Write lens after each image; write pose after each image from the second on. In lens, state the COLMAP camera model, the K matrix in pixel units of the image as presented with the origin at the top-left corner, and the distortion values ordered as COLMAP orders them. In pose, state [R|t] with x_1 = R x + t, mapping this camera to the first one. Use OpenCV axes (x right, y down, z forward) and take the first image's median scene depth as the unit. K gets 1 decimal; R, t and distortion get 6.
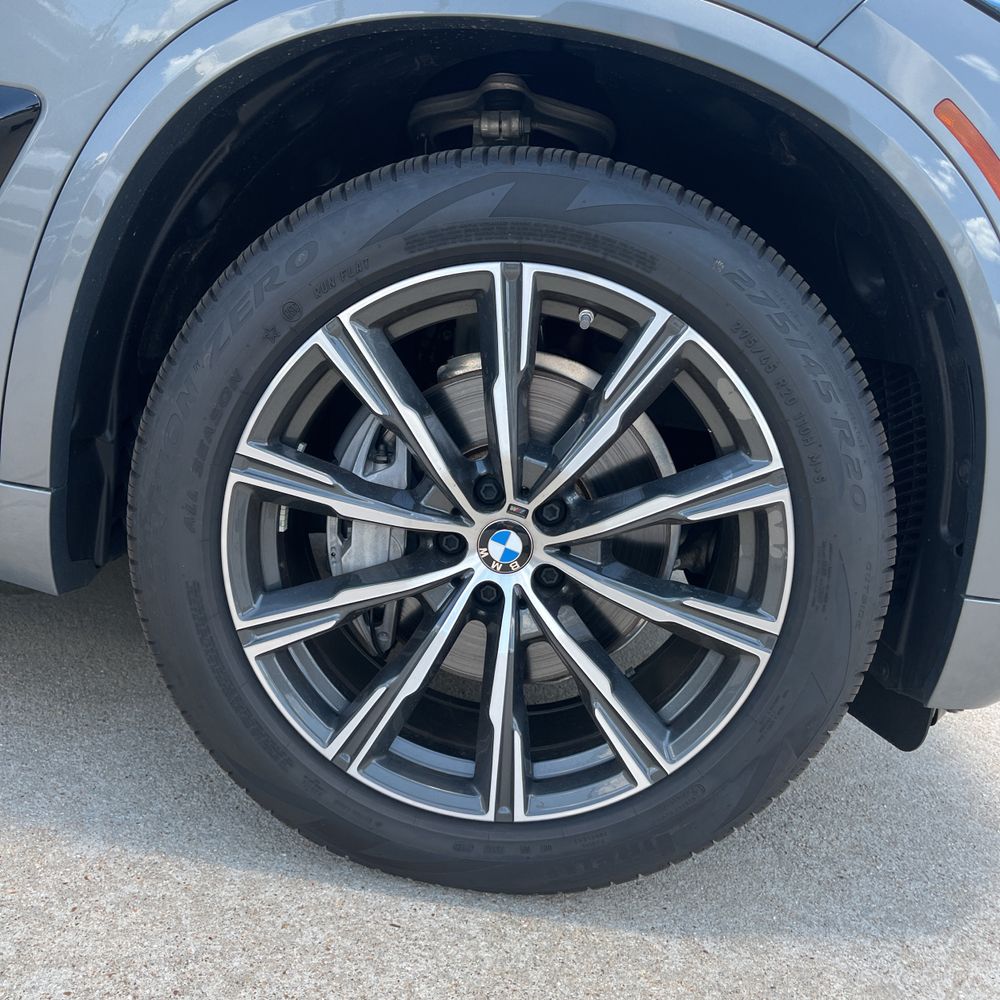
lens RADIAL K [[1016.4, 0, 491.2], [0, 1016.4, 509.3], [0, 0, 1]] dist [0.021813, 0.000000]
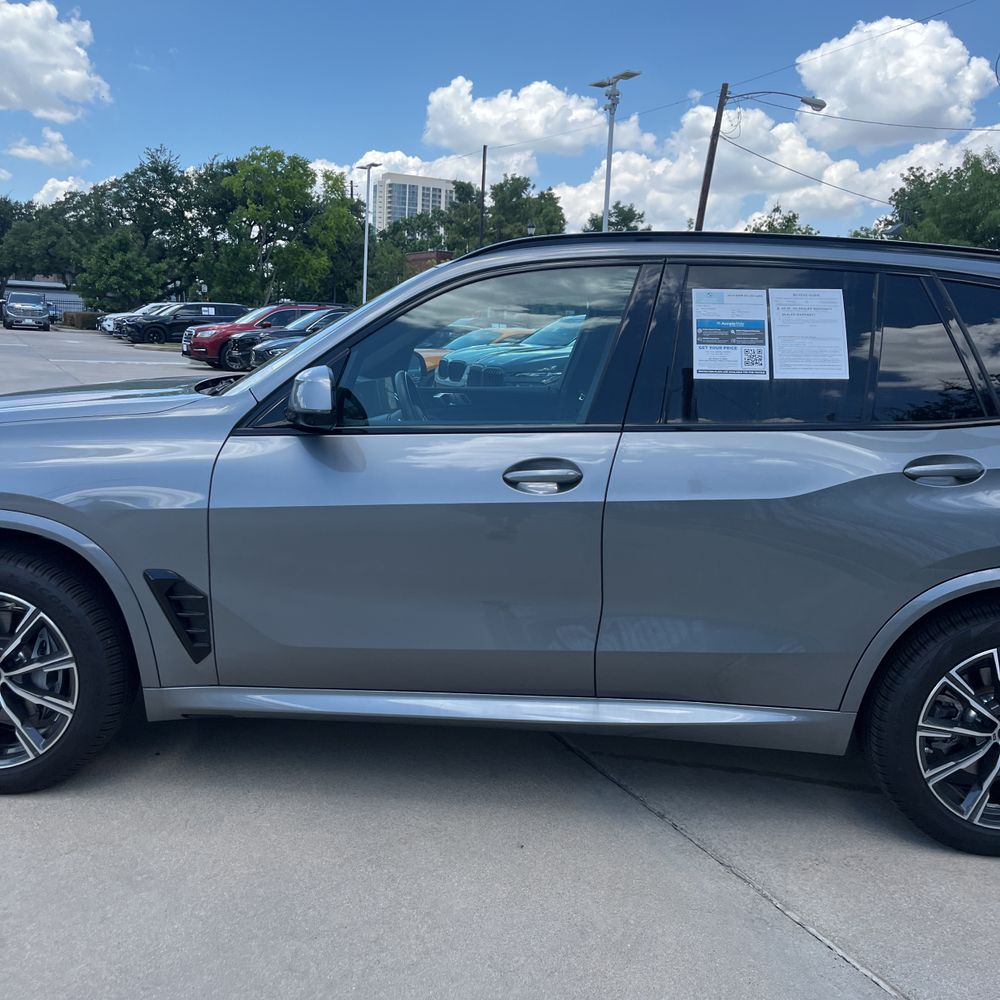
lens RADIAL K [[1016.4, 0, 489.8], [0, 1016.4, 483.8], [0, 0, 1]] dist [0.021813, 0.000000]
pose [[0.998156, 0.049008, 0.035826, 1.356812], [-0.048254, 0.998601, -0.021624, -0.538323], [-0.036836, 0.019855, 0.999124, -2.088221]]
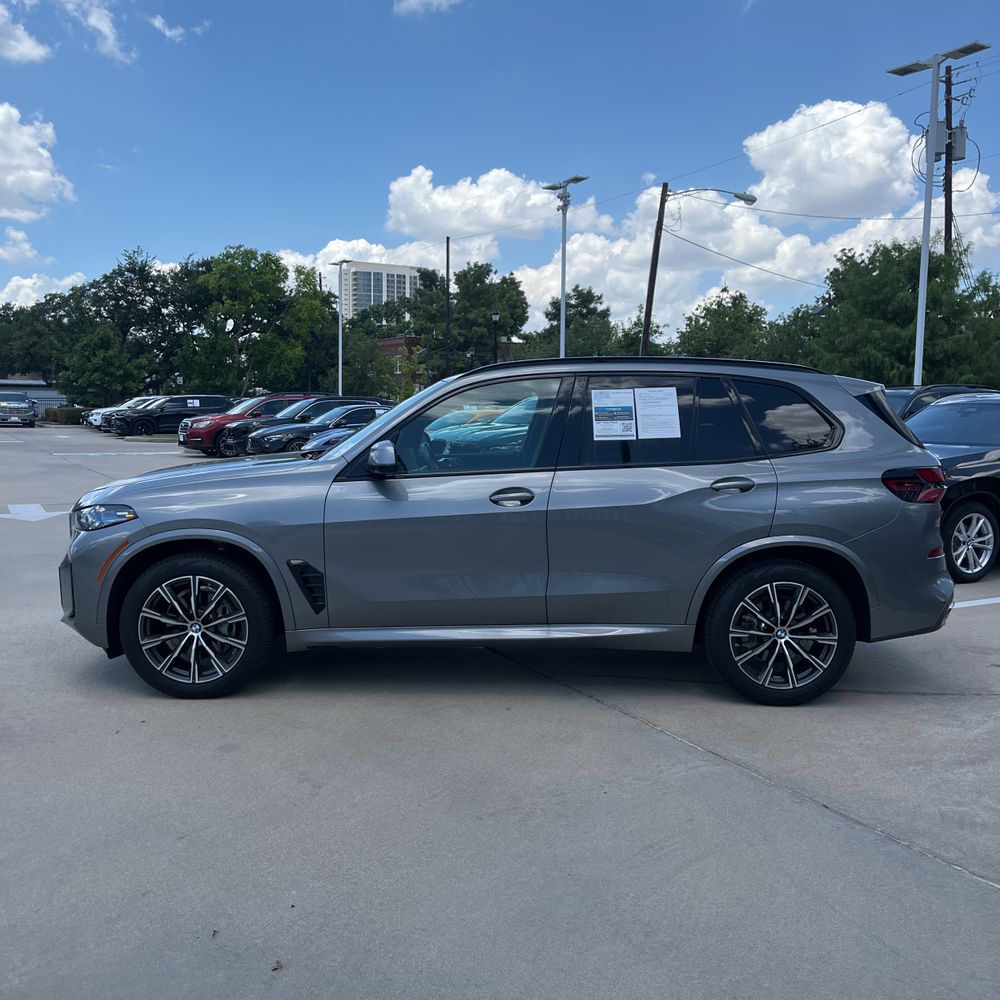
lens RADIAL K [[1016.4, 0, 498.0], [0, 1016.4, 495.8], [0, 0, 1]] dist [0.021813, 0.000000]
pose [[0.997566, 0.013108, 0.068480, 1.186762], [-0.007038, 0.996084, -0.088131, -0.185408], [-0.069367, 0.087434, 0.993752, -4.304229]]
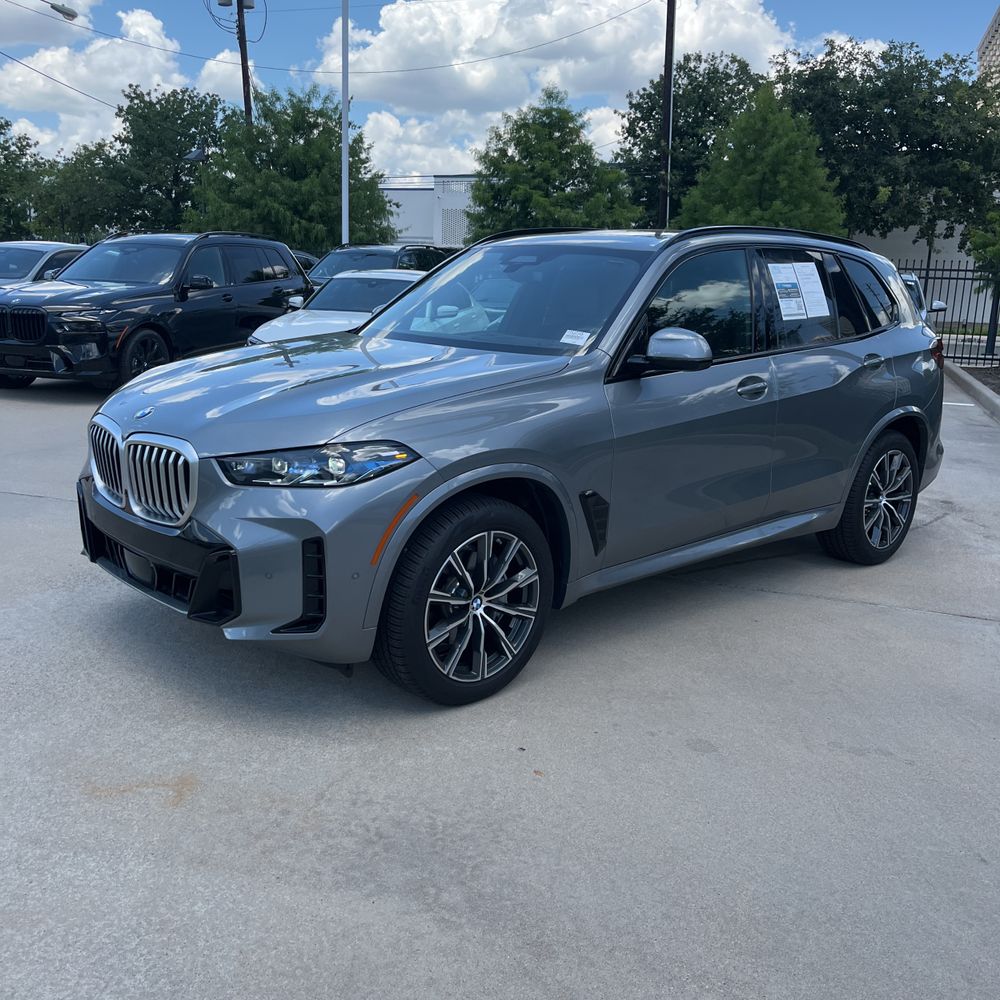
lens RADIAL K [[1016.4, 0, 495.3], [0, 1016.4, 476.2], [0, 0, 1]] dist [0.021813, 0.000000]
pose [[0.694118, -0.114337, 0.710723, -2.471760], [0.090879, 0.993325, 0.071045, -0.665824], [-0.714101, 0.015276, 0.699876, -1.579390]]
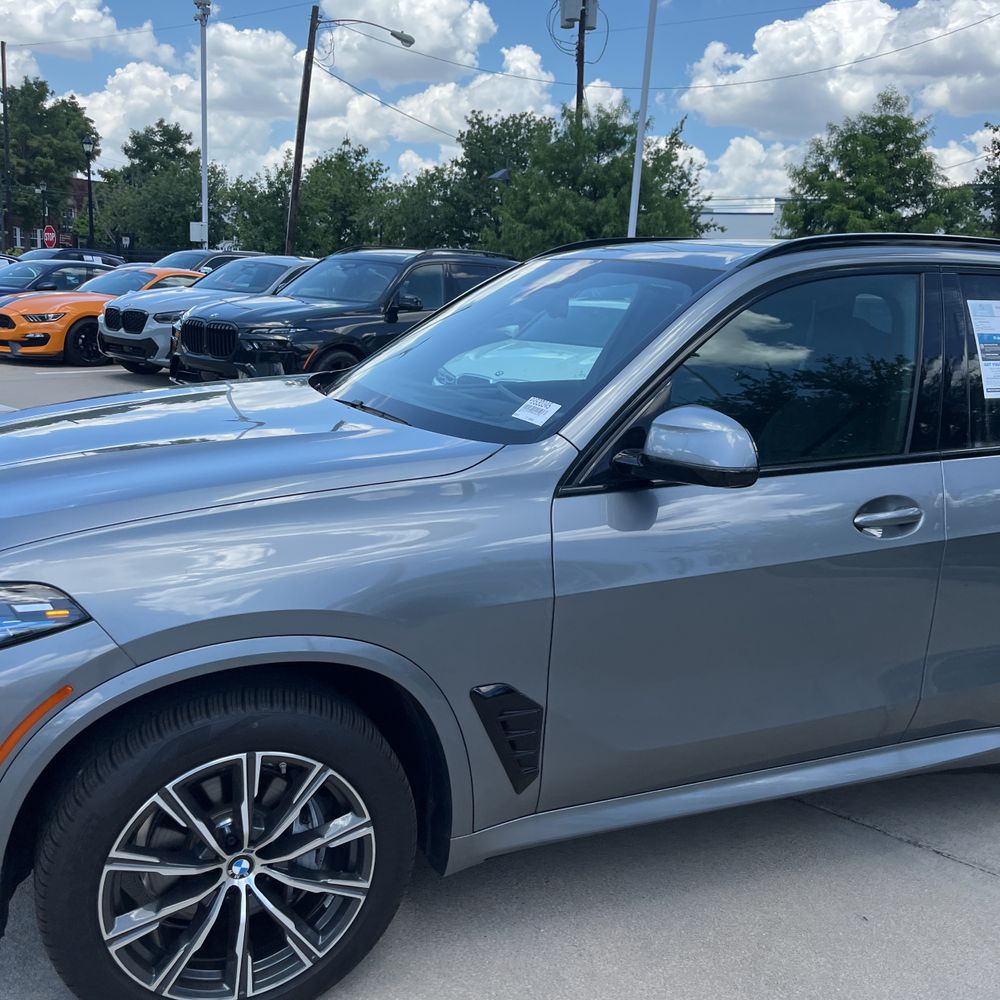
lens RADIAL K [[1016.4, 0, 493.5], [0, 1016.4, 499.8], [0, 0, 1]] dist [0.021813, 0.000000]
pose [[0.889517, -0.034783, 0.455577, -0.453223], [0.012505, 0.998578, 0.051823, -0.819411], [-0.456732, -0.040401, 0.888687, -1.052194]]
